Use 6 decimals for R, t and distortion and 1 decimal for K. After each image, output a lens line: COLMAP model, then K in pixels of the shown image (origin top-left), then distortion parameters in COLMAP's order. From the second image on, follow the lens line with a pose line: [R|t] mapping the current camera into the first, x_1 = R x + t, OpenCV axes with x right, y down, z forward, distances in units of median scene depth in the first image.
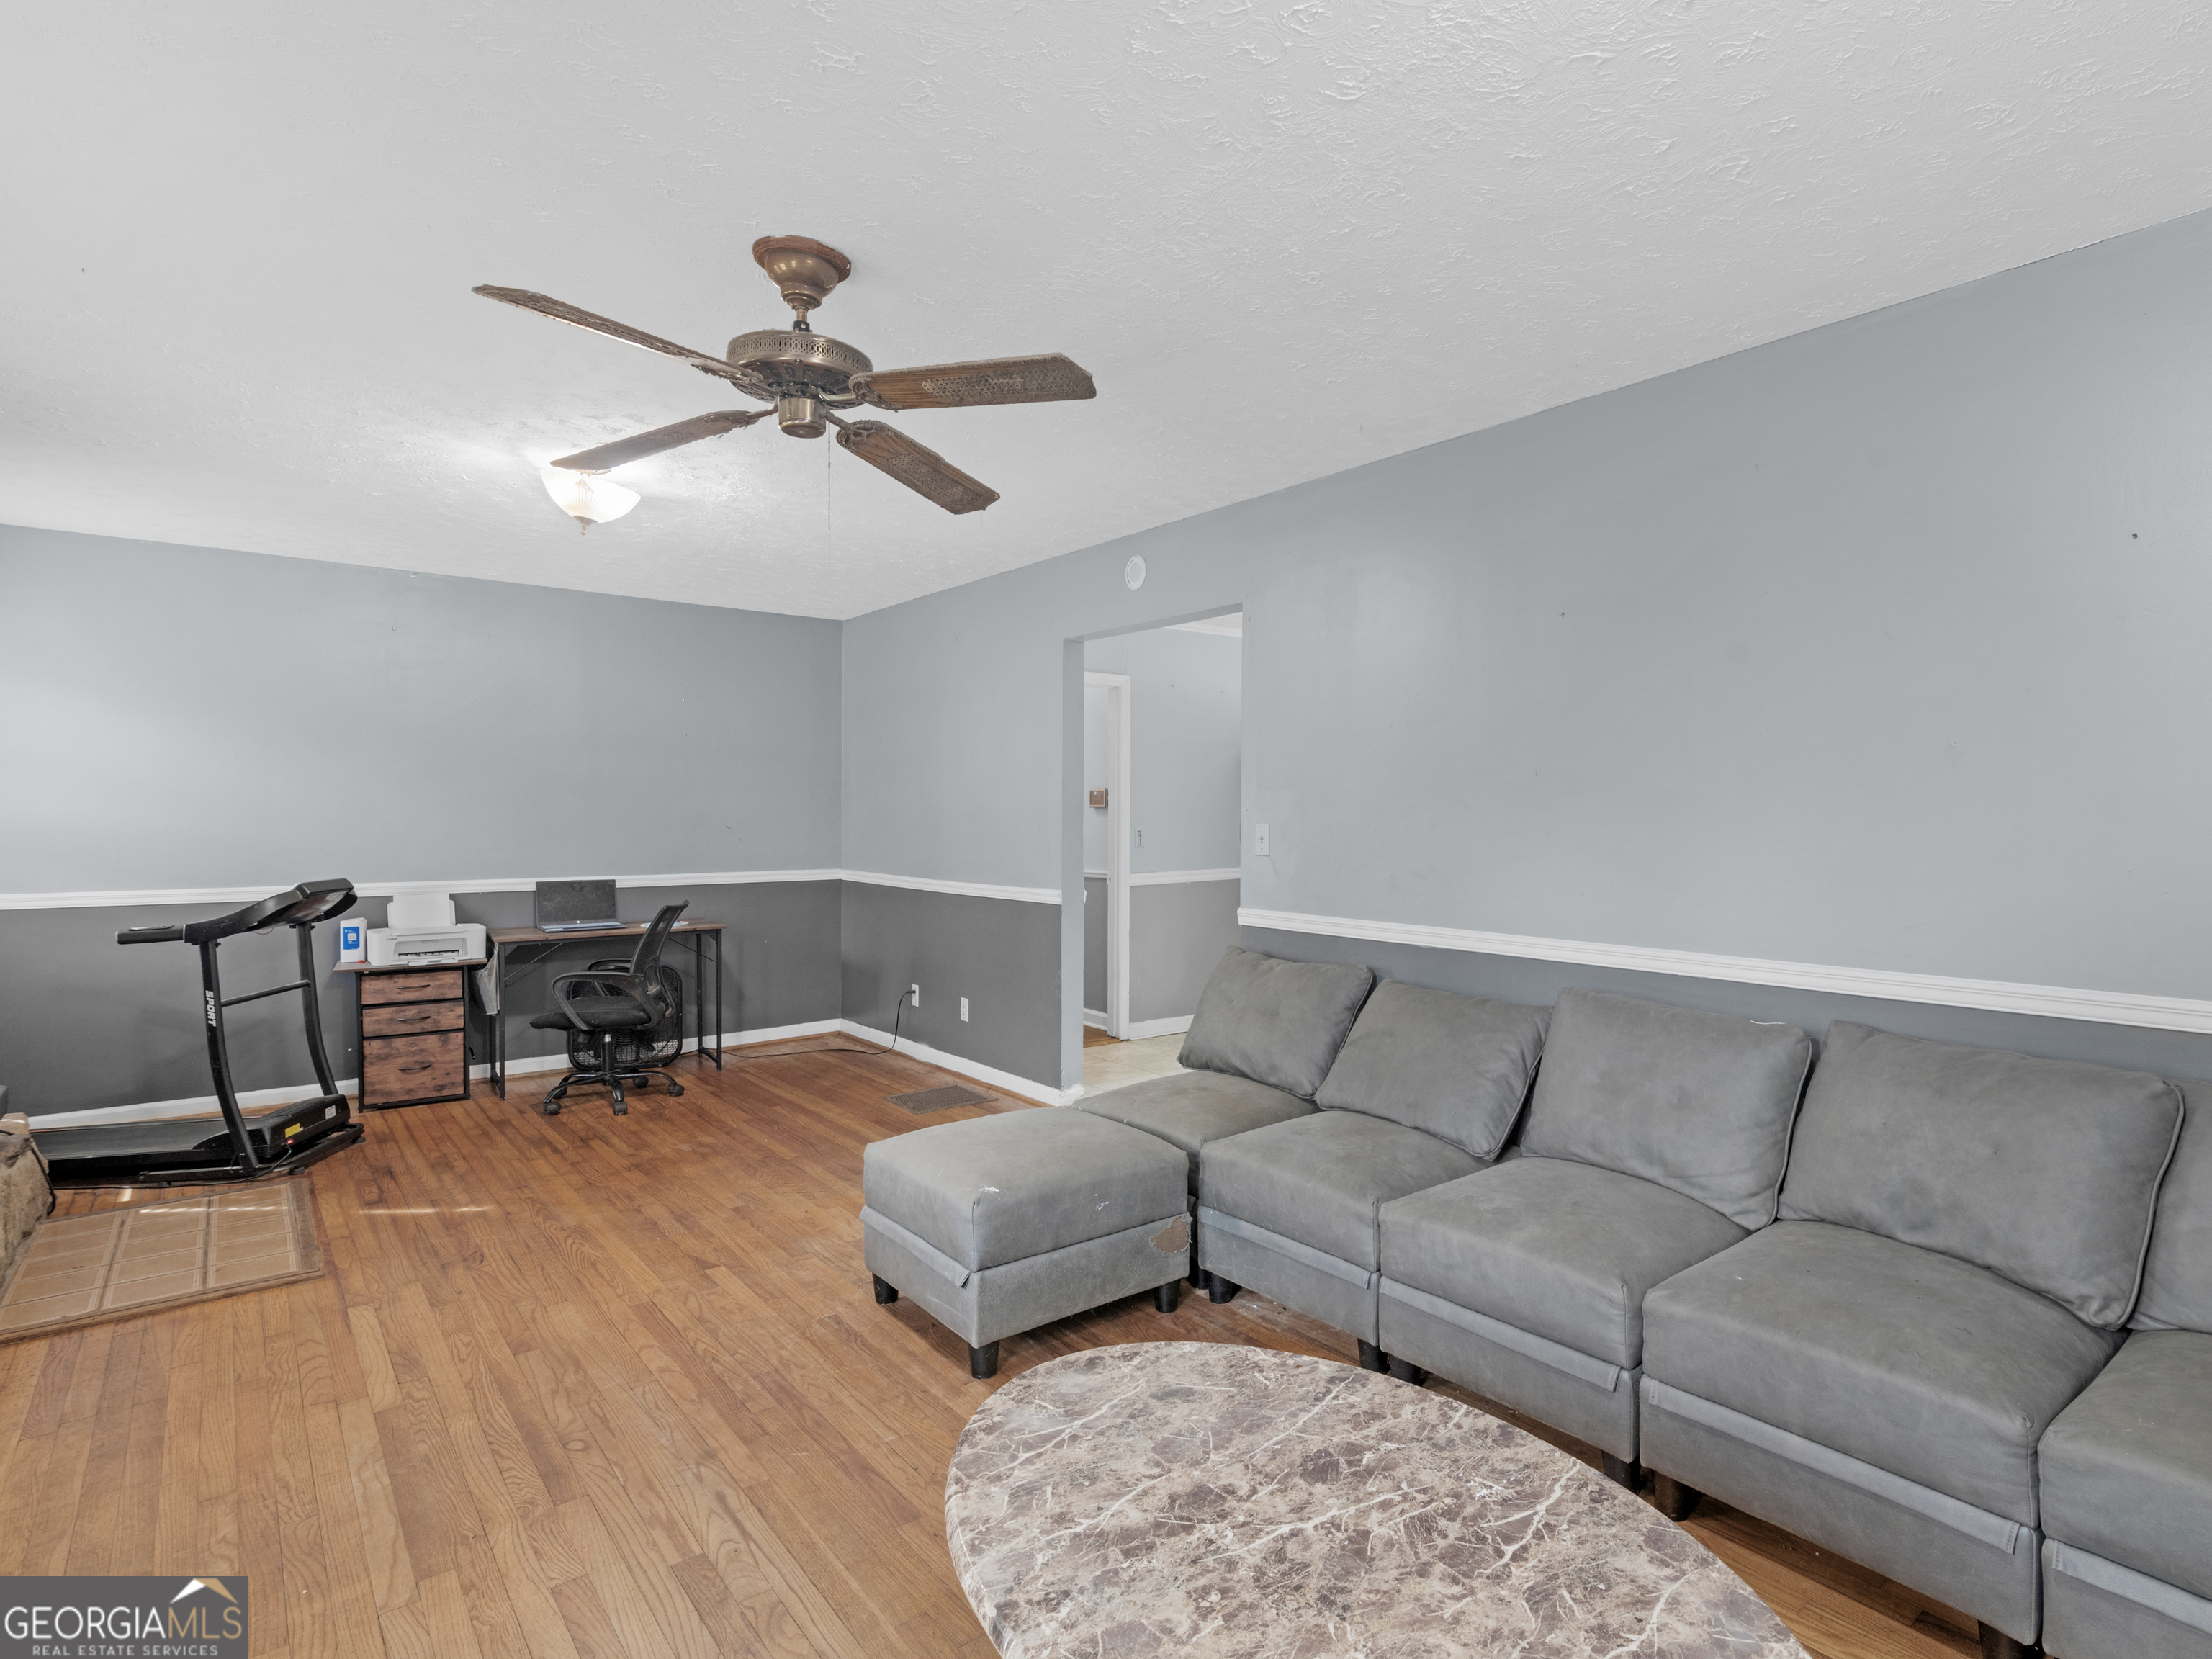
lens RADIAL K [[1174.3, 0, 1106.0], [0, 1174.3, 829.5], [0, 0, 1]] dist [0.007073, 0.000506]
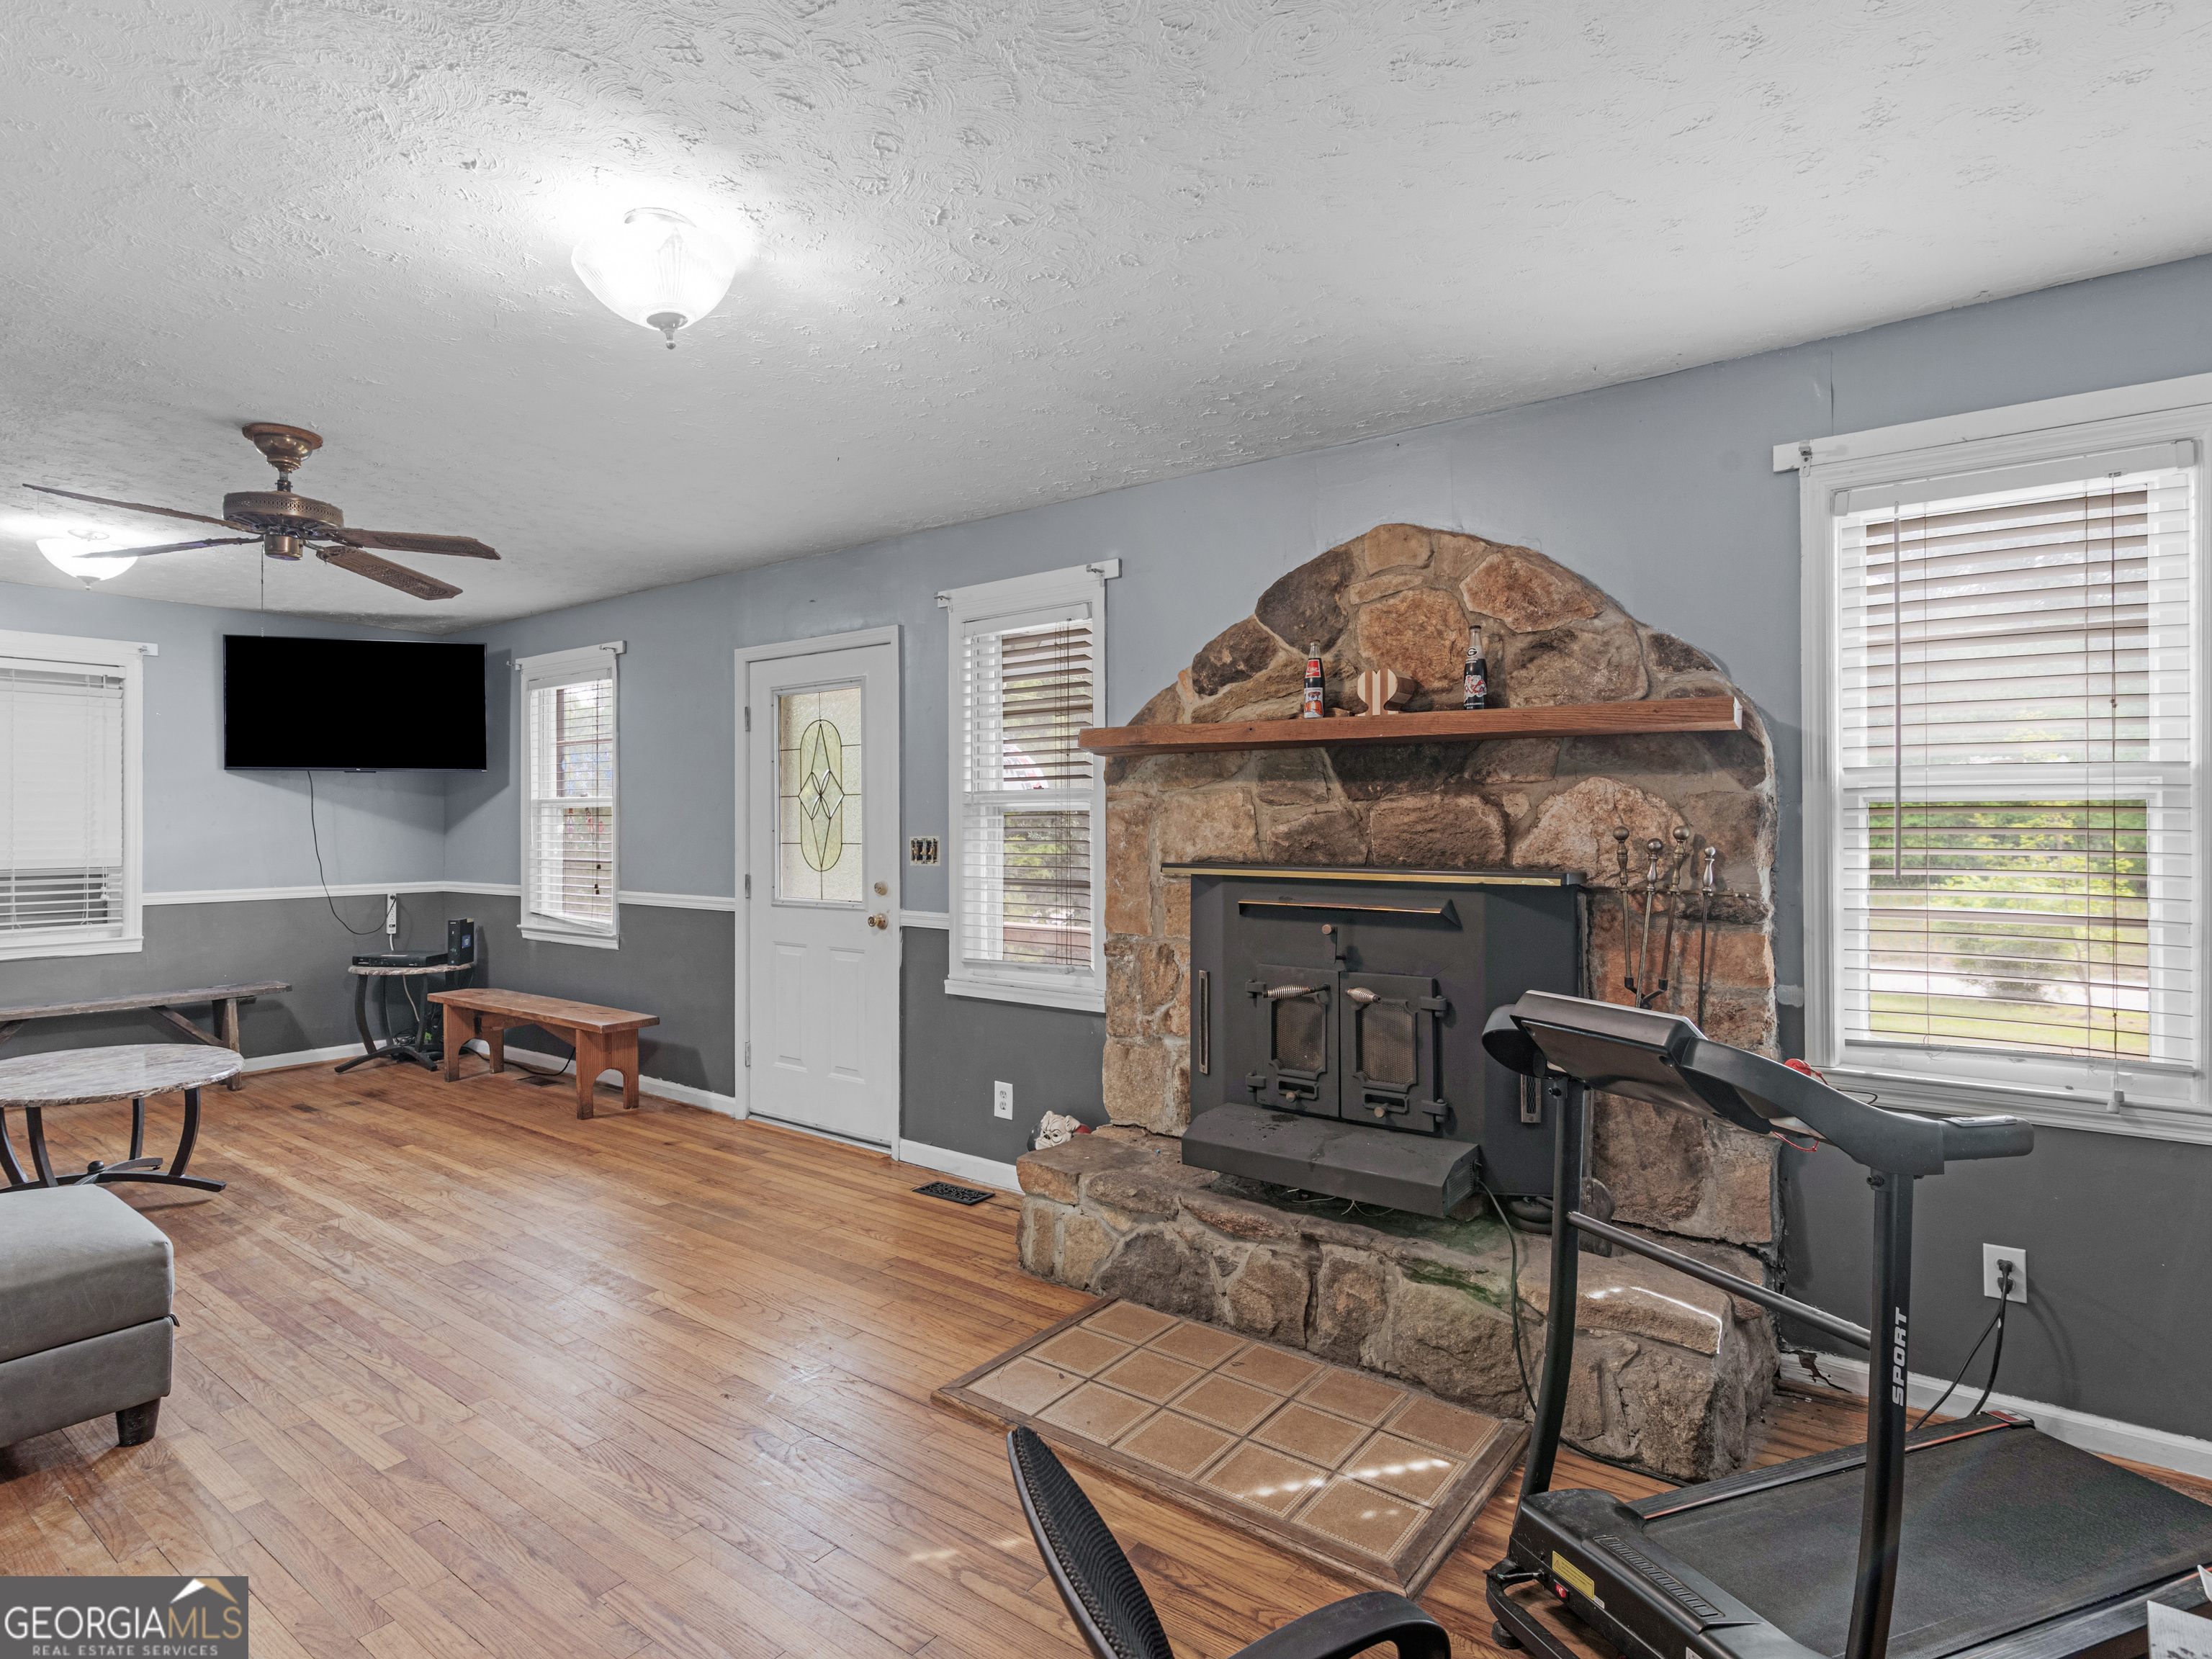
lens RADIAL K [[1174.3, 0, 1106.0], [0, 1174.3, 829.5], [0, 0, 1]] dist [0.007073, 0.000506]
pose [[-0.951908, -0.005263, -0.306340, -0.530412], [-0.010695, 0.999814, 0.016056, -0.032154], [0.306198, 0.018561, -0.951787, 1.835291]]
